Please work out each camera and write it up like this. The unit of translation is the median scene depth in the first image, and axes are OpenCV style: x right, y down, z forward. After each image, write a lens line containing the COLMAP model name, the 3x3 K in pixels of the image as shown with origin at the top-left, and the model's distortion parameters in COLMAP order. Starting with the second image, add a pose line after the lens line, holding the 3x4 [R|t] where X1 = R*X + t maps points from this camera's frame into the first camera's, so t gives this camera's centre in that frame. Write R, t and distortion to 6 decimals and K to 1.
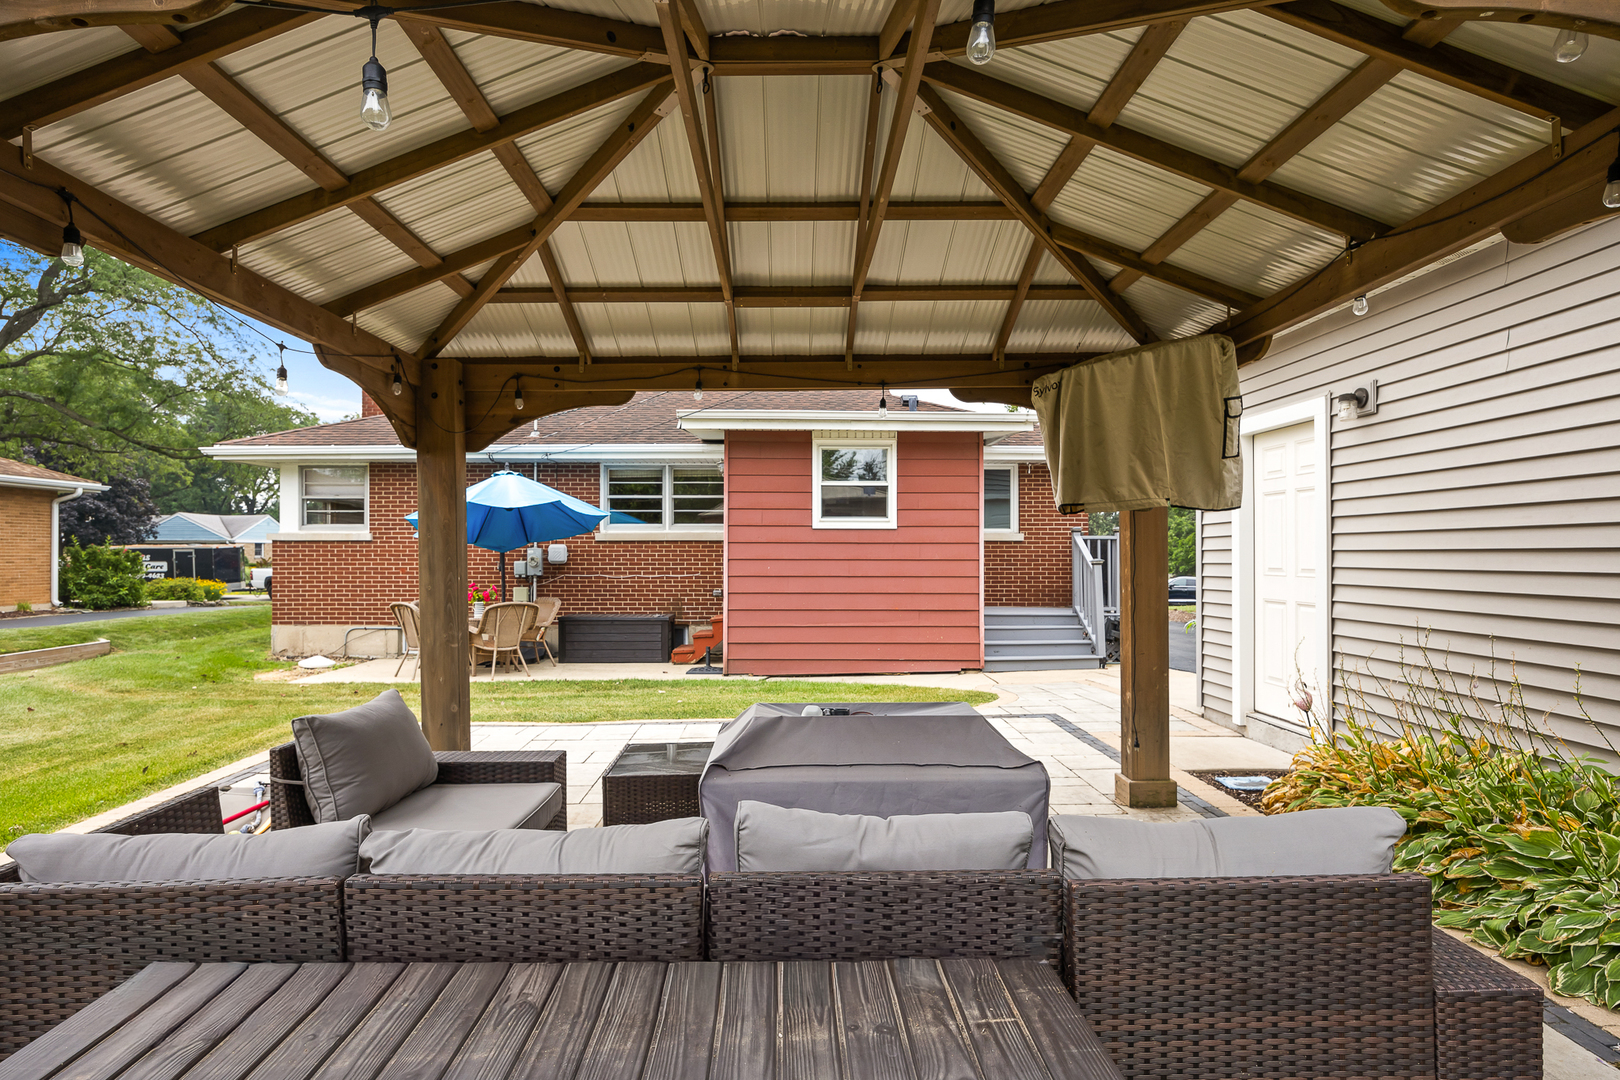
lens RADIAL K [[868.1, 0, 810.0], [0, 868.1, 540.0], [0, 0, 1]] dist [0.001299, 0.000229]
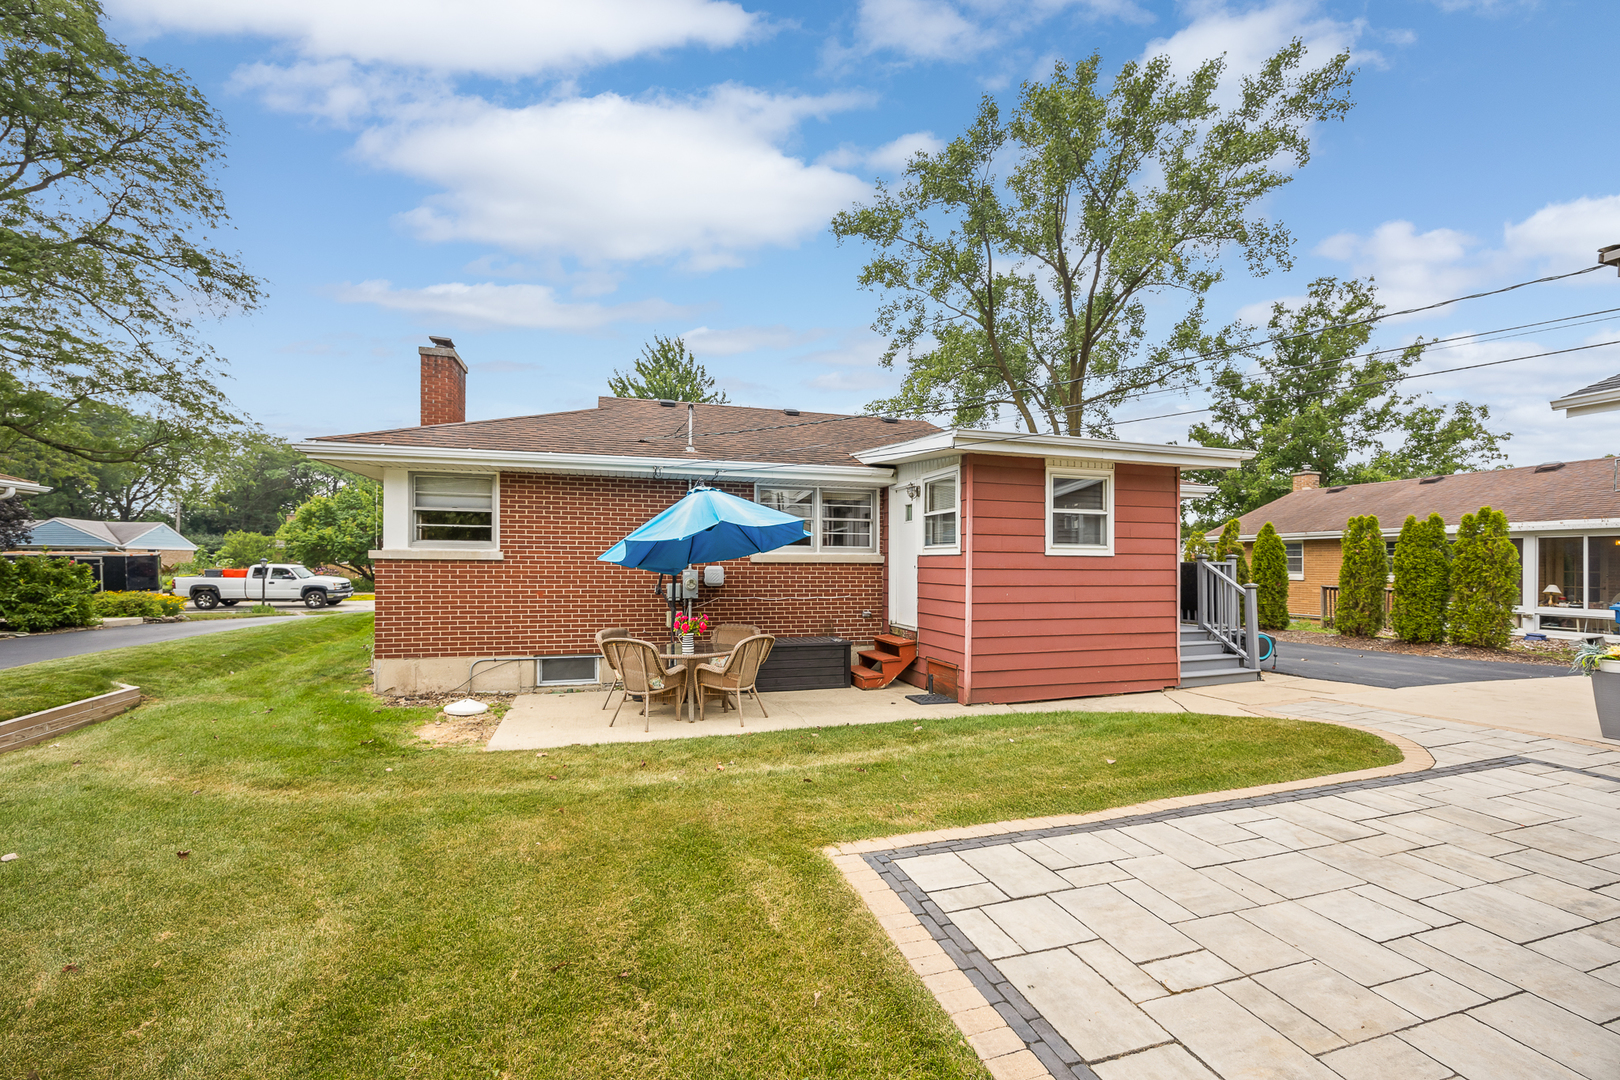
lens RADIAL K [[639.2, 0, 810.9], [0, 639.2, 565.4], [0, 0, 1]] dist [-0.001629, -0.000040]
pose [[0.964529, 0.006423, 0.263898, -0.371445], [-0.012204, 0.999720, 0.020274, -0.010800], [-0.263694, -0.022775, 0.964337, 0.290858]]
